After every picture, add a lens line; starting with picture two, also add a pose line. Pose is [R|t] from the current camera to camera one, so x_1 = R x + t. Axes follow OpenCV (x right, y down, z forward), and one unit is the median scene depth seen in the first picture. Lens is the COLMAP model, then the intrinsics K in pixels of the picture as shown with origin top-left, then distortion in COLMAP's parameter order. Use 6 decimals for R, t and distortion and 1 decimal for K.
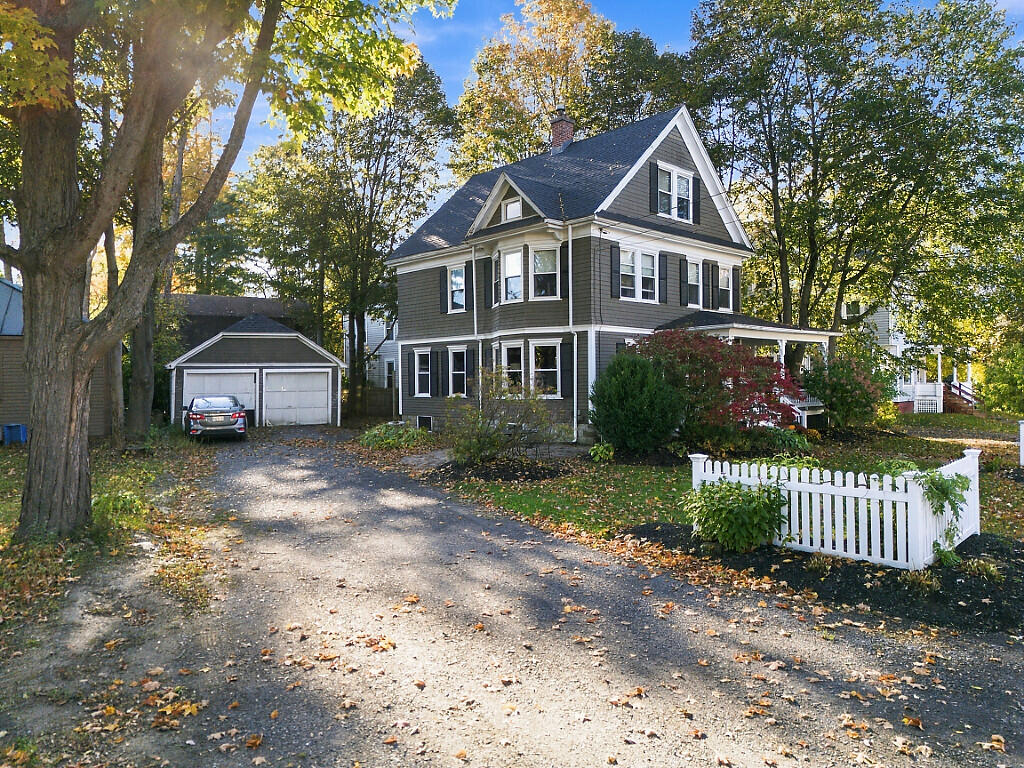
lens RADIAL K [[715.6, 0, 512.0], [0, 715.6, 384.0], [0, 0, 1]] dist [0.111547, -0.124860]
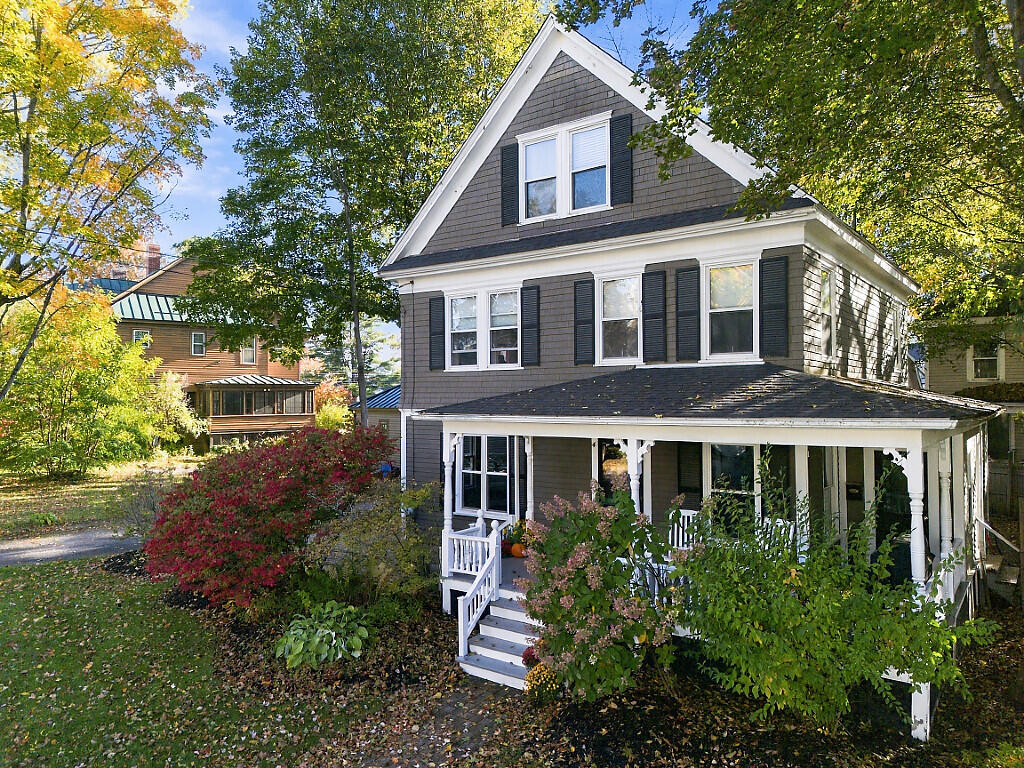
lens RADIAL K [[715.6, 0, 512.0], [0, 715.6, 384.0], [0, 0, 1]] dist [0.111547, -0.124860]
pose [[0.164804, -0.008100, -0.986293, 0.758794], [-0.003629, 0.999955, -0.008819, -0.087886], [0.986320, 0.005033, 0.164767, 0.844838]]
